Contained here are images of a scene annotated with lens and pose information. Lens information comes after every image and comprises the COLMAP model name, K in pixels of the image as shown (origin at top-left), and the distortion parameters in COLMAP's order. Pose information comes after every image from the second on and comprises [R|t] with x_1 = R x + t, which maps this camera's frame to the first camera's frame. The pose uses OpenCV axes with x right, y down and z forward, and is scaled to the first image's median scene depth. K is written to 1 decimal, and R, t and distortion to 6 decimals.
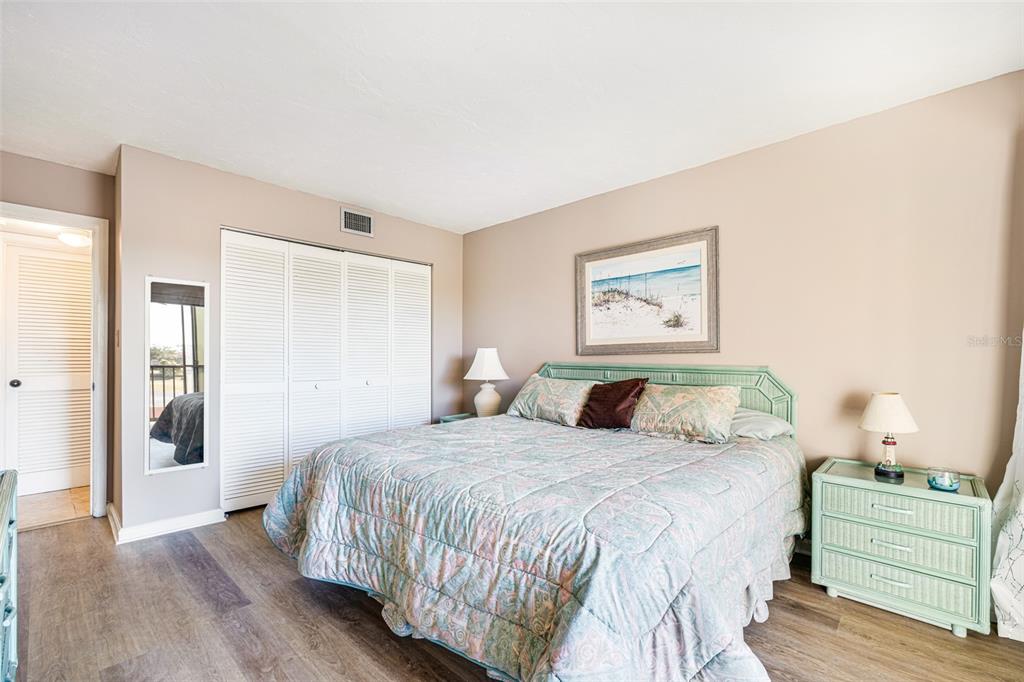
lens RADIAL K [[442.9, 0, 514.3], [0, 442.9, 366.4], [0, 0, 1]] dist [0.010020, 0.000145]
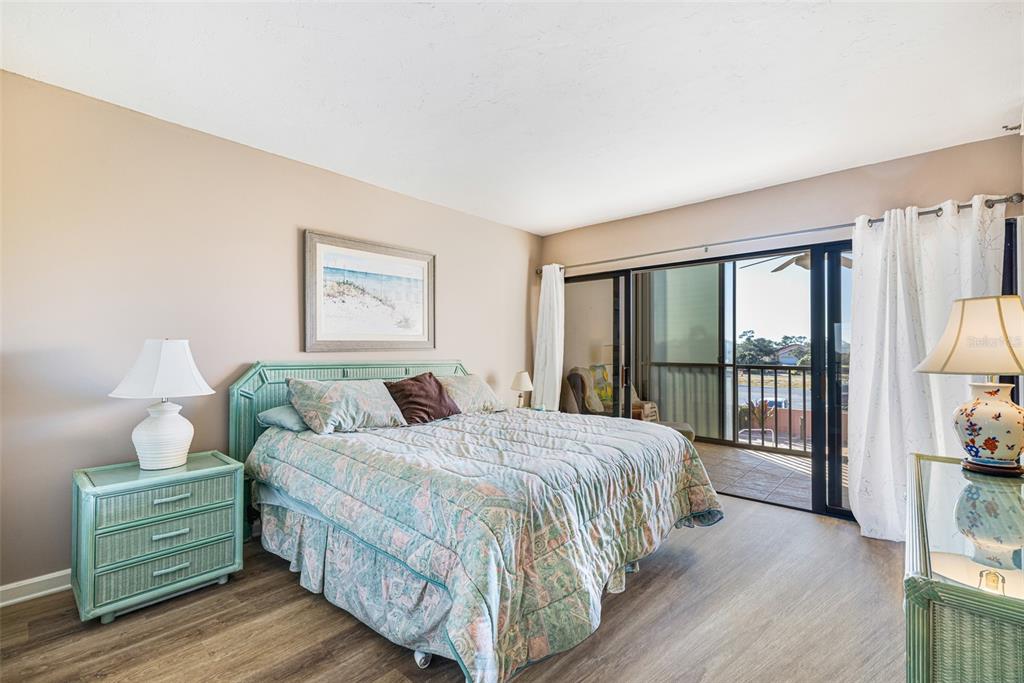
lens RADIAL K [[442.9, 0, 510.1], [0, 442.9, 343.9], [0, 0, 1]] dist [0.010020, 0.000145]
pose [[-0.021451, 0.018815, 0.999593, -0.724472], [0.026965, 0.999470, -0.018234, -0.016370], [-0.999406, 0.026563, -0.021947, 0.685530]]
